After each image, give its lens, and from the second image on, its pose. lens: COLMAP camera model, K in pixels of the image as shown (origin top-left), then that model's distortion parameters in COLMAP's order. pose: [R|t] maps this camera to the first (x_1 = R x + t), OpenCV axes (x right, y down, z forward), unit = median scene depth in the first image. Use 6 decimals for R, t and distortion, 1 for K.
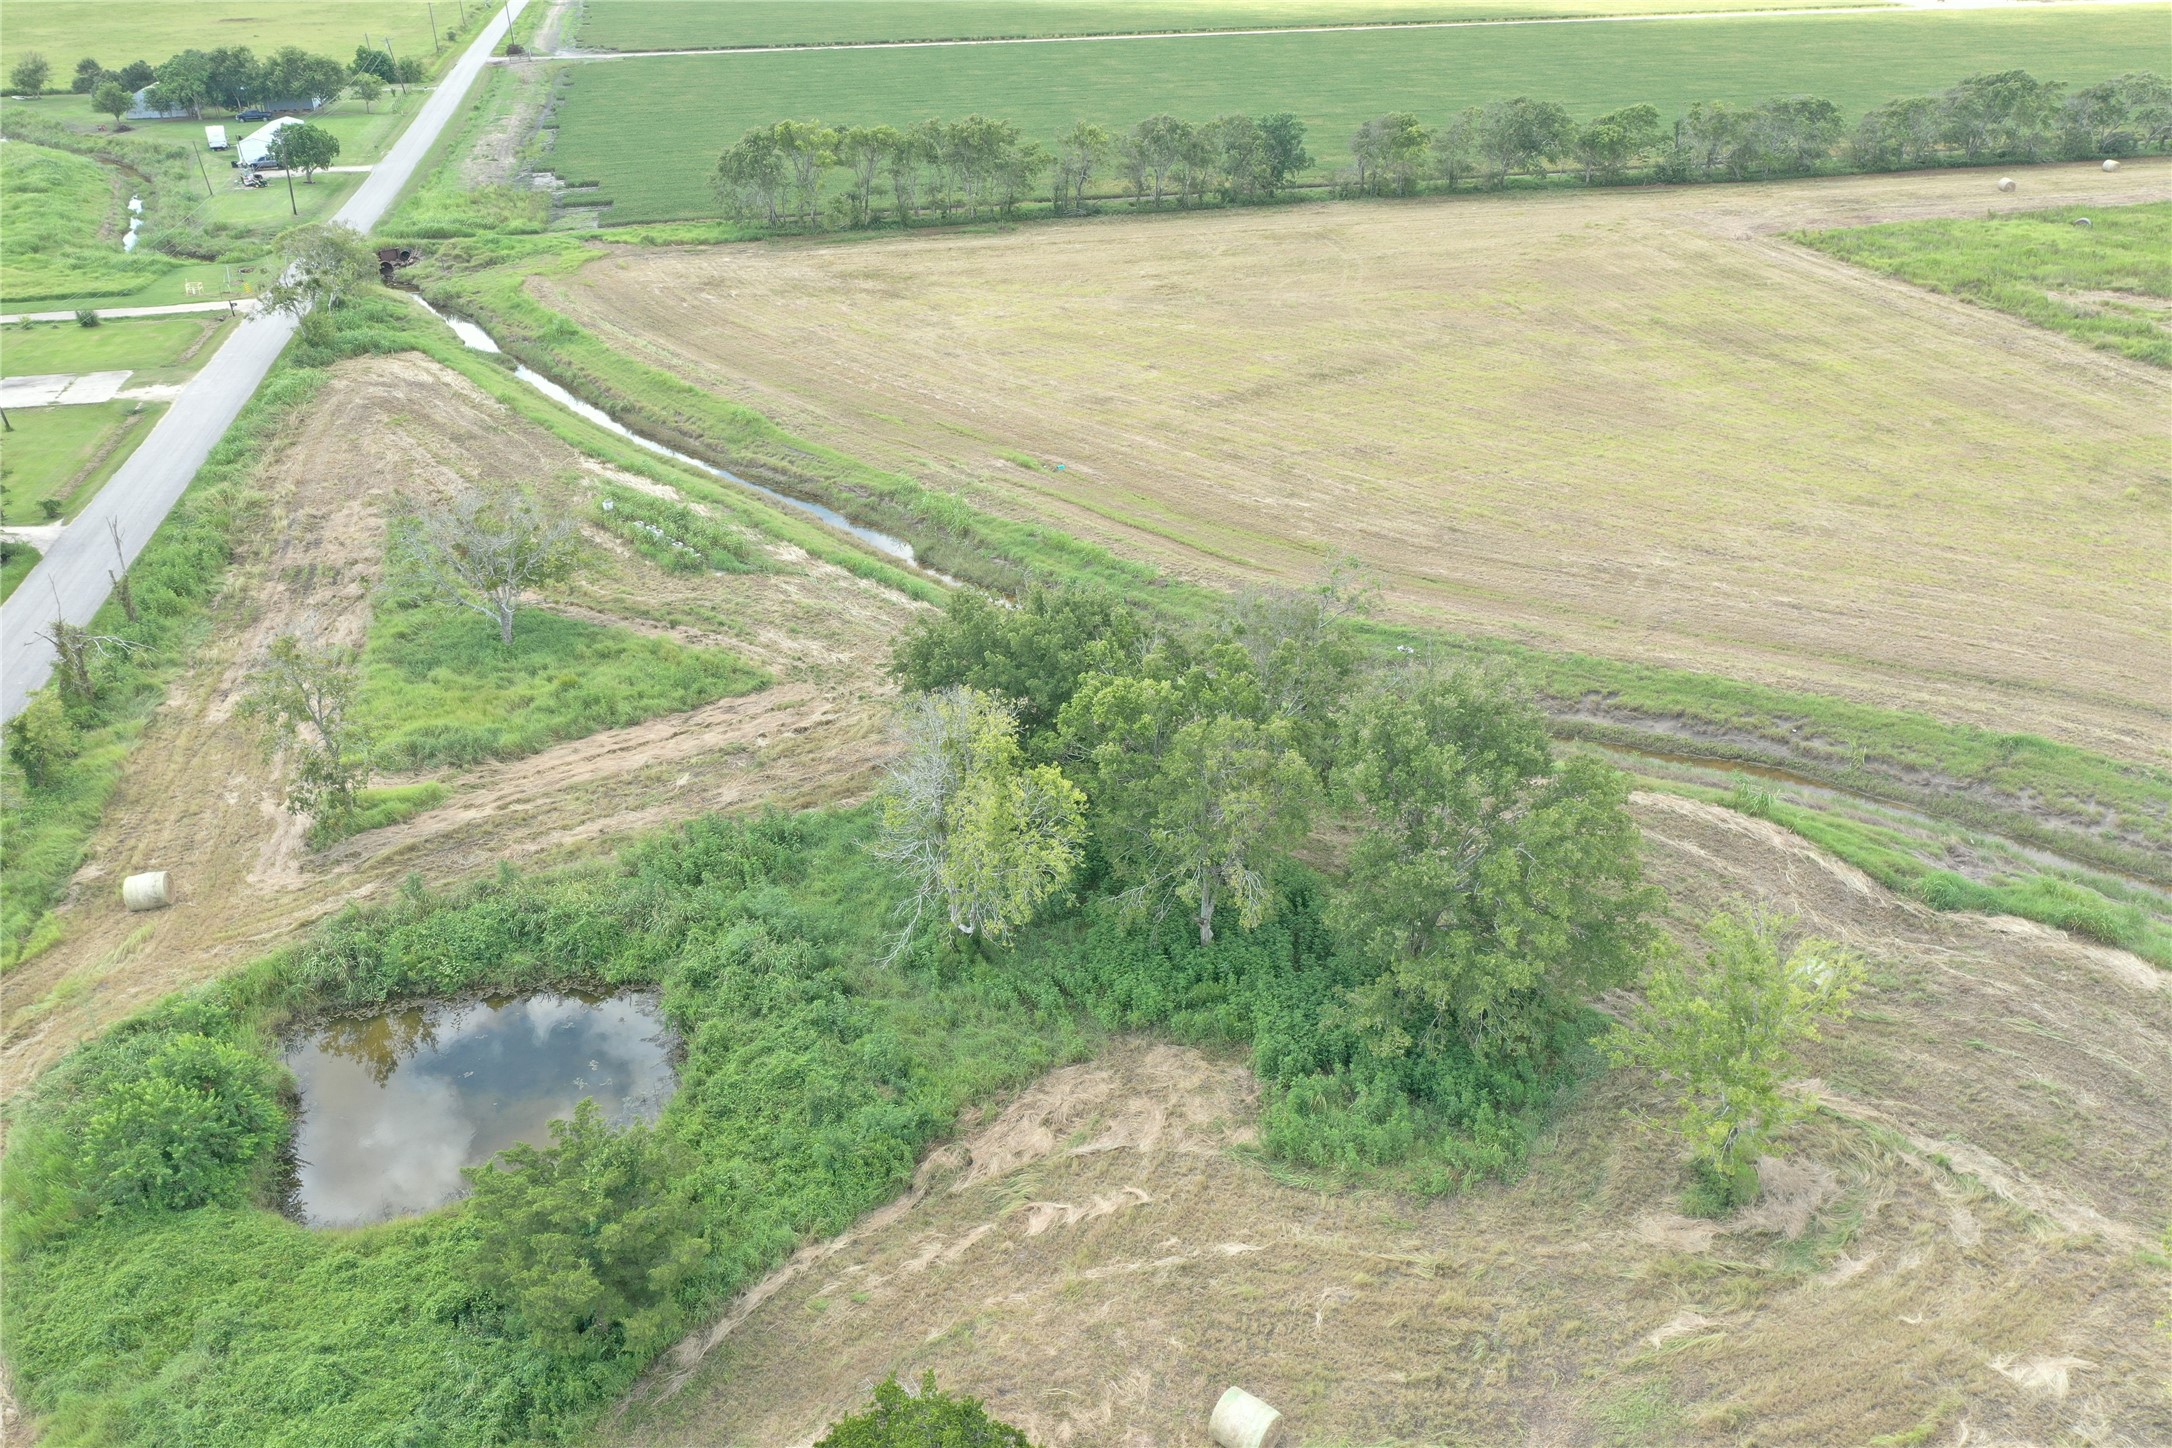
lens RADIAL K [[1723.3, 0, 1086.0], [0, 1723.3, 724.0], [0, 0, 1]] dist [0.002959, -0.005098]
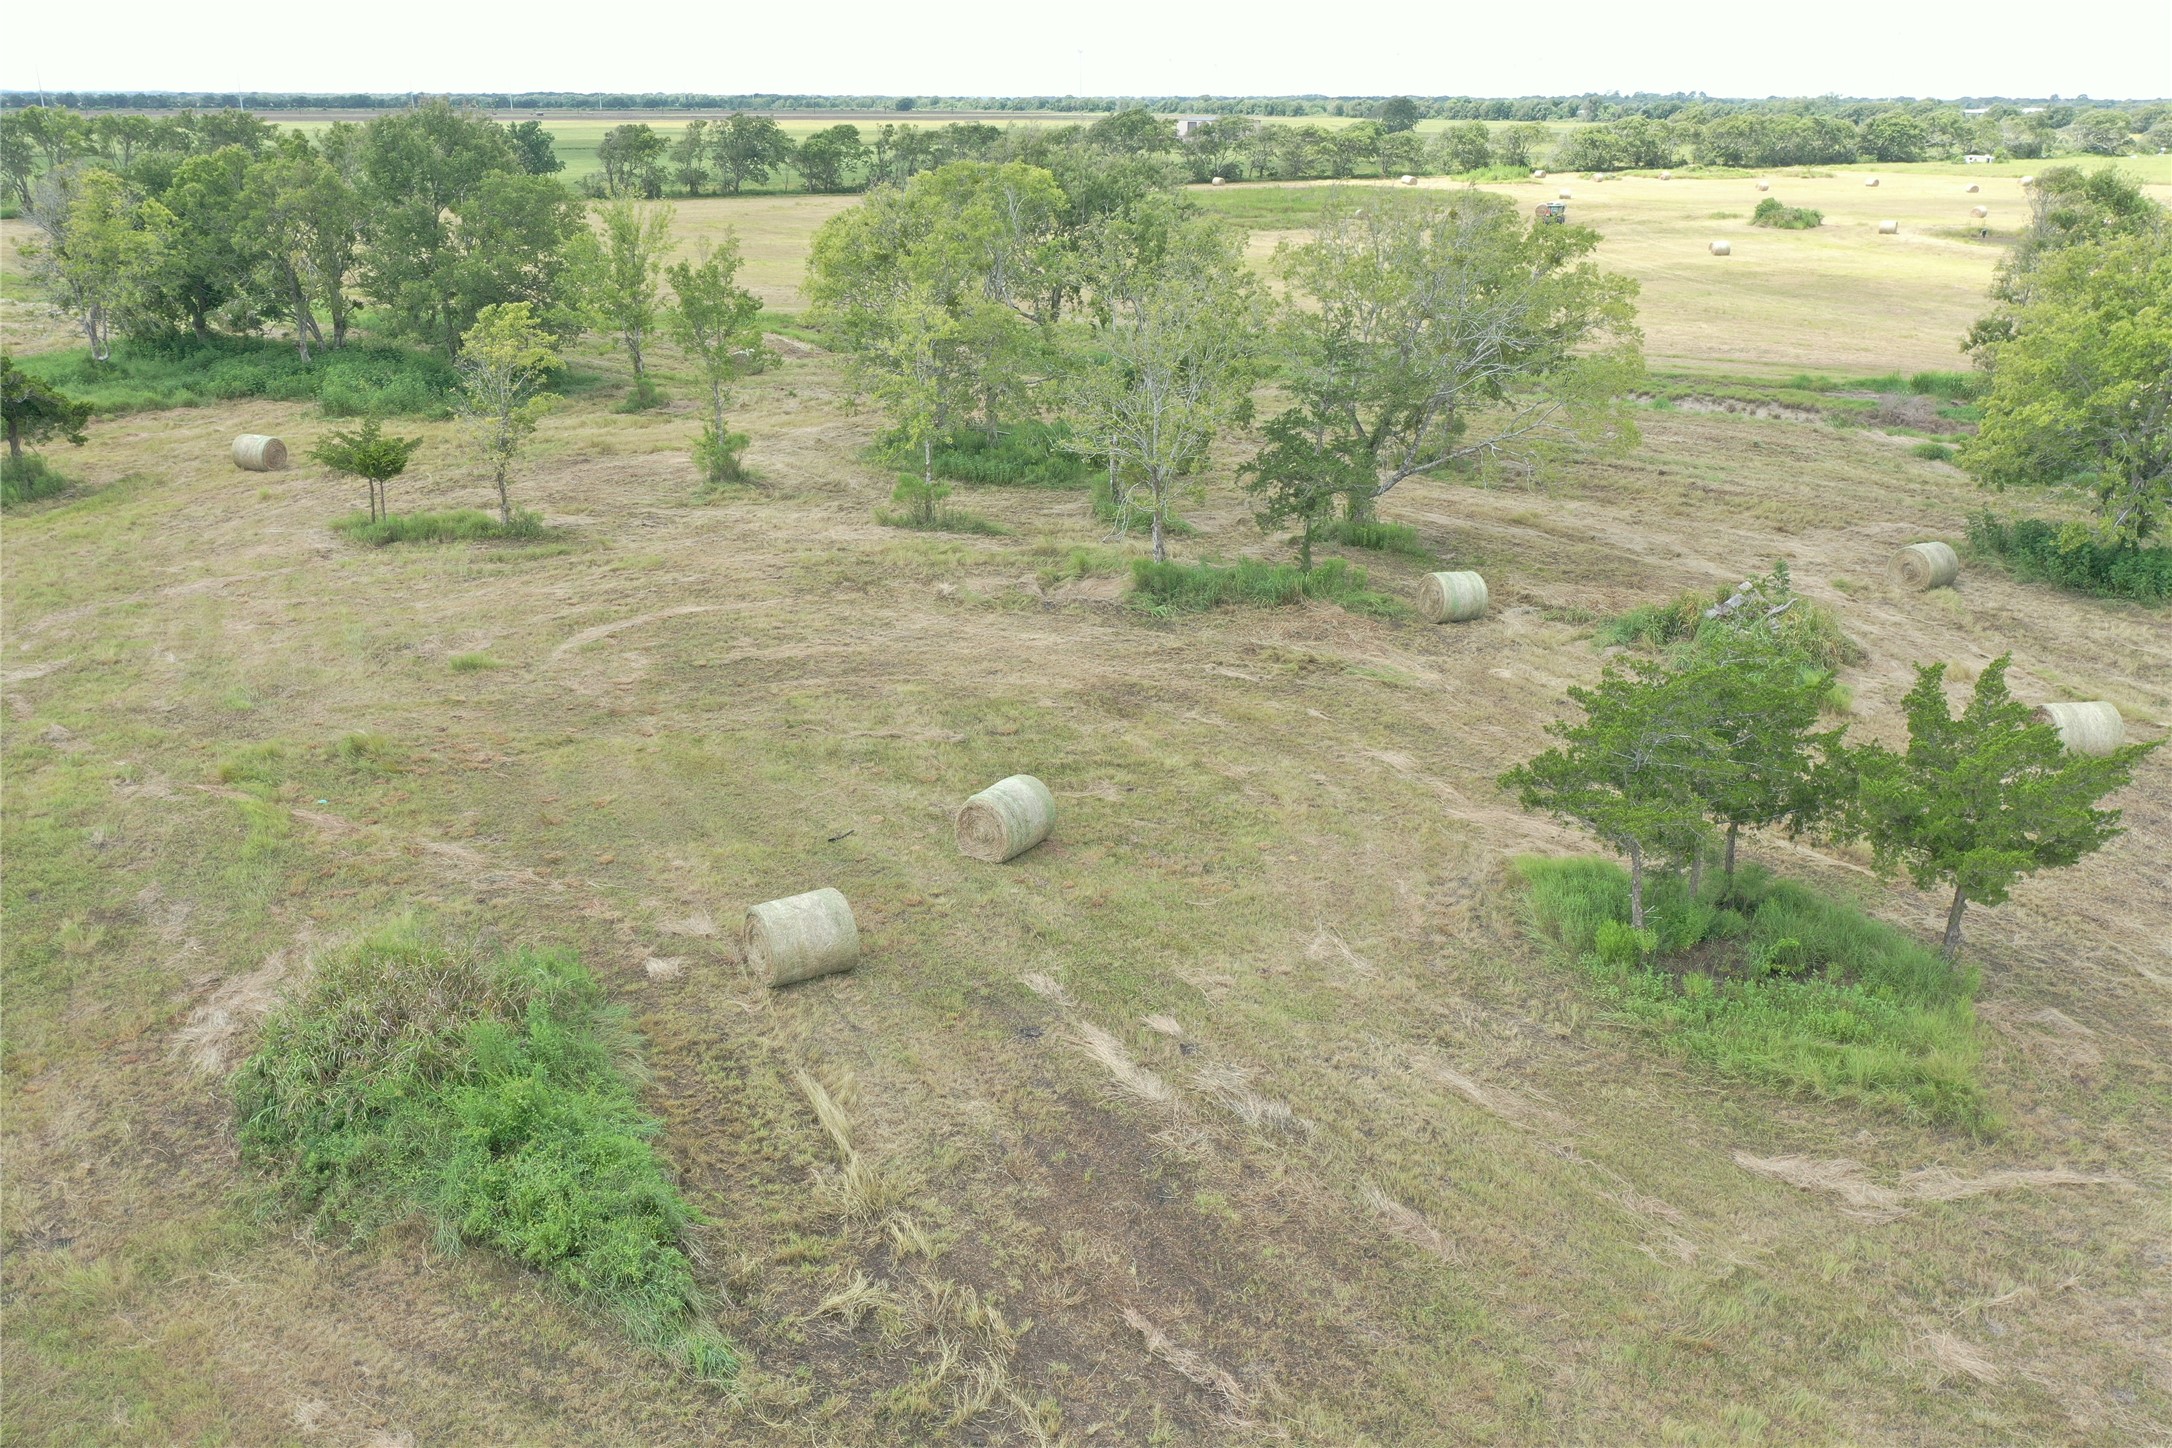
lens RADIAL K [[1723.3, 0, 1086.0], [0, 1723.3, 724.0], [0, 0, 1]] dist [0.002959, -0.005098]
pose [[0.944082, -0.099336, 0.314392, 0.095859], [0.136639, 0.985674, -0.098876, 0.306535], [-0.300066, 0.136305, 0.944130, -0.206403]]
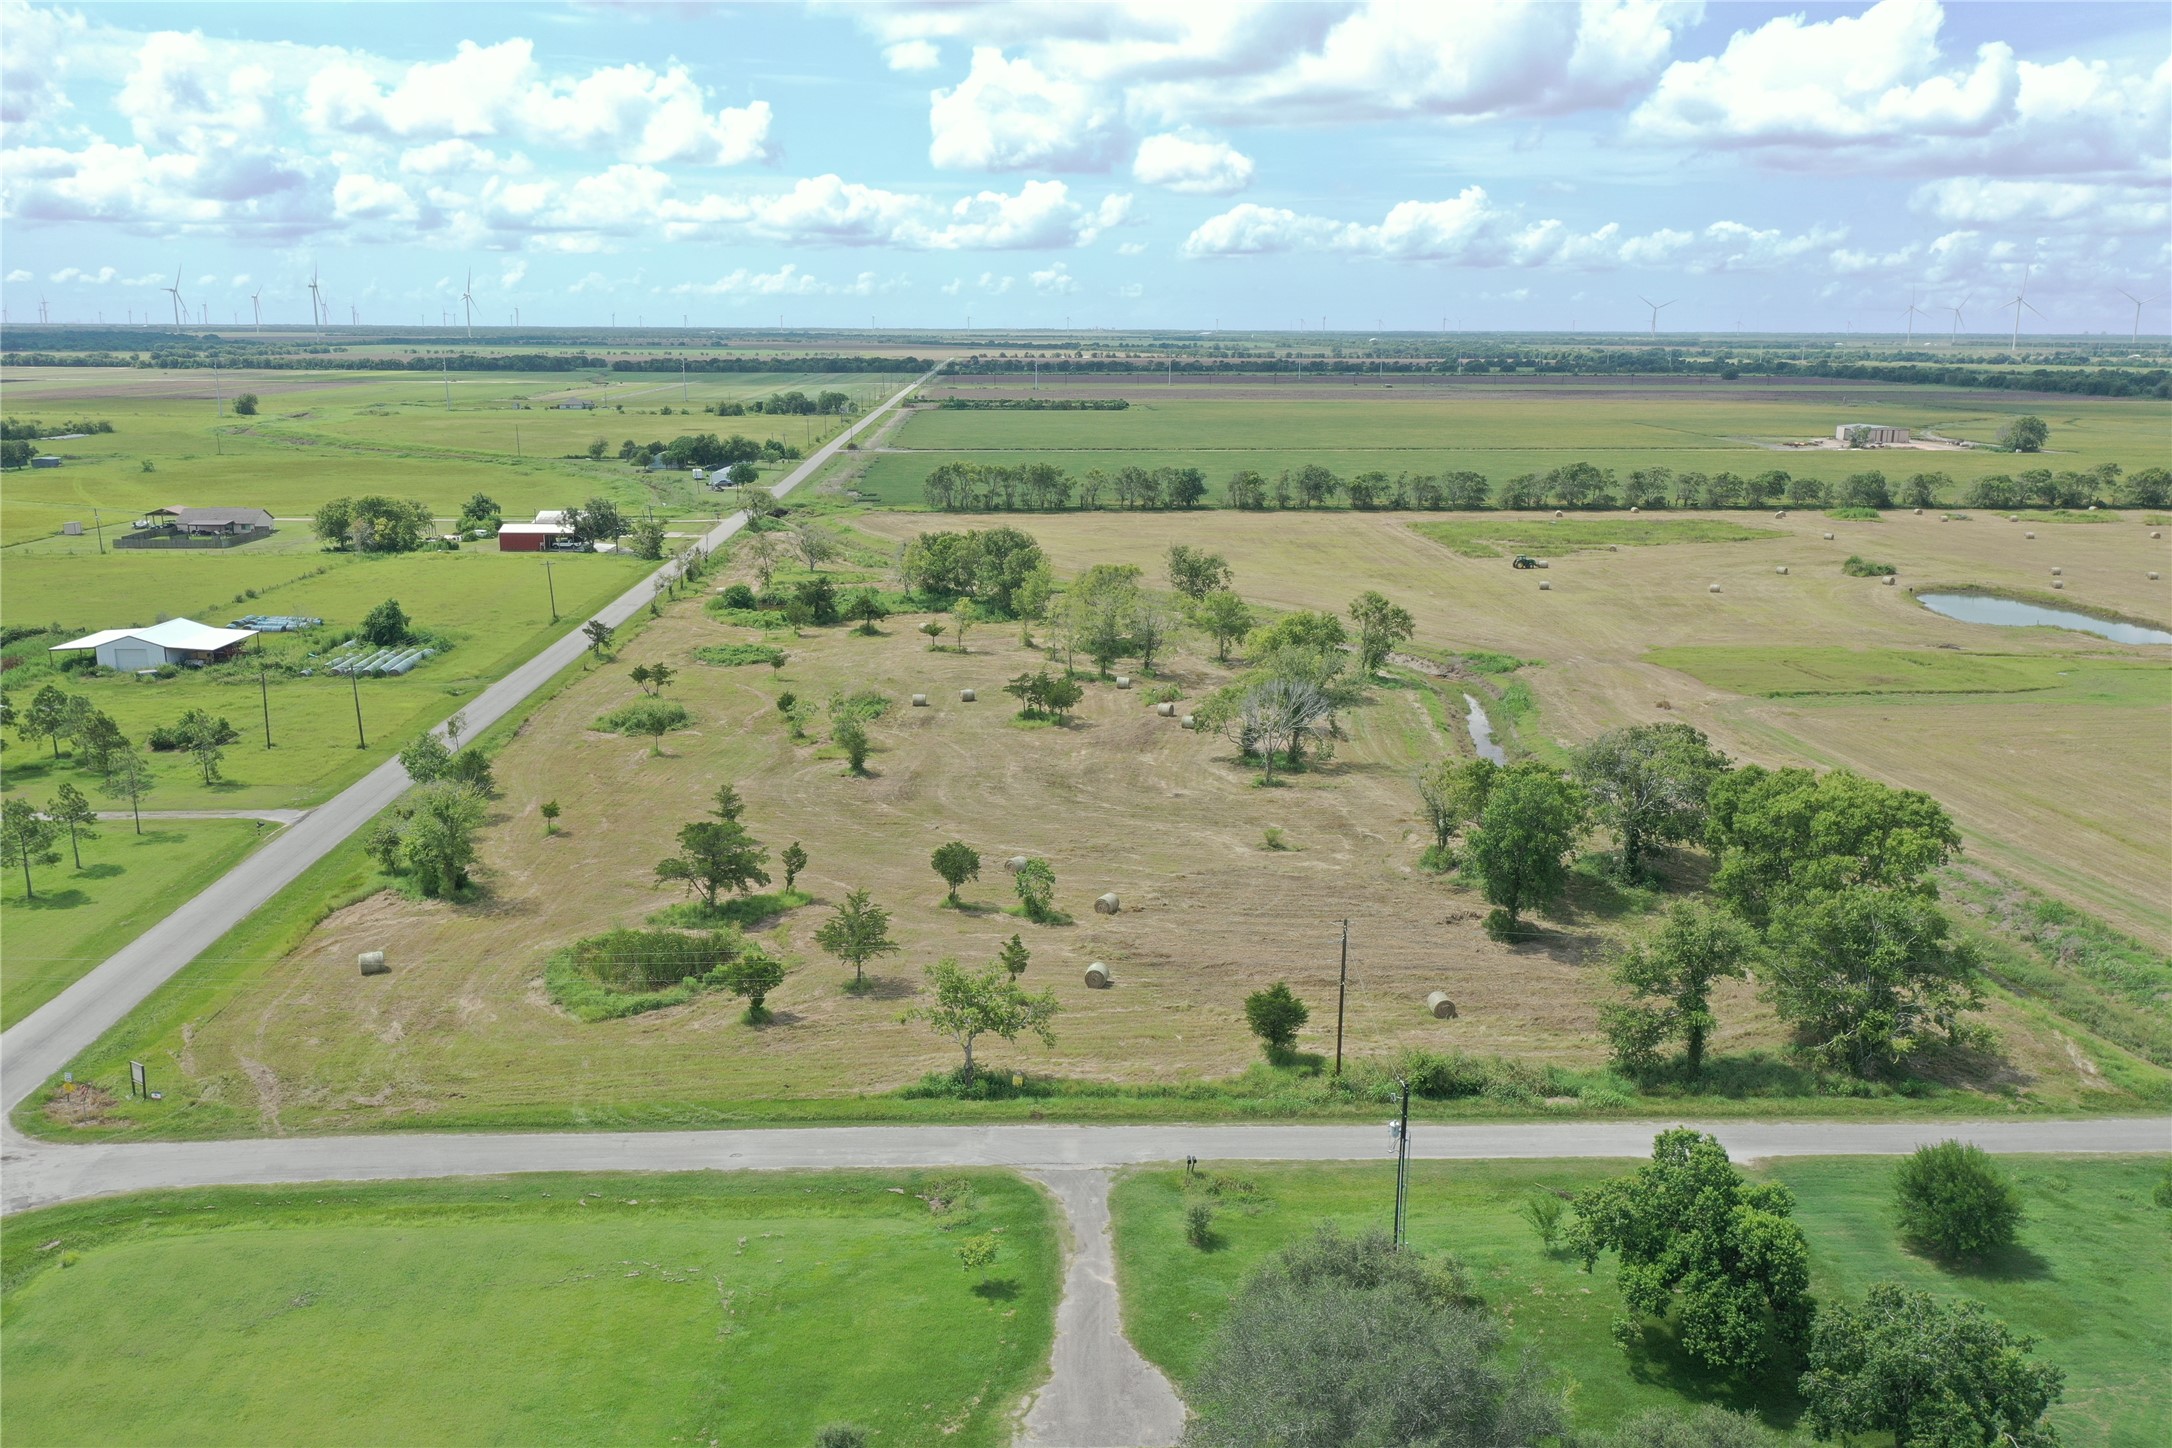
lens RADIAL K [[1723.3, 0, 1086.0], [0, 1723.3, 724.0], [0, 0, 1]] dist [0.002959, -0.005098]
pose [[0.984208, 0.053976, -0.168584, 0.536433], [-0.092879, 0.968214, -0.232241, 0.672003], [0.150690, 0.244231, 0.957937, -1.433971]]
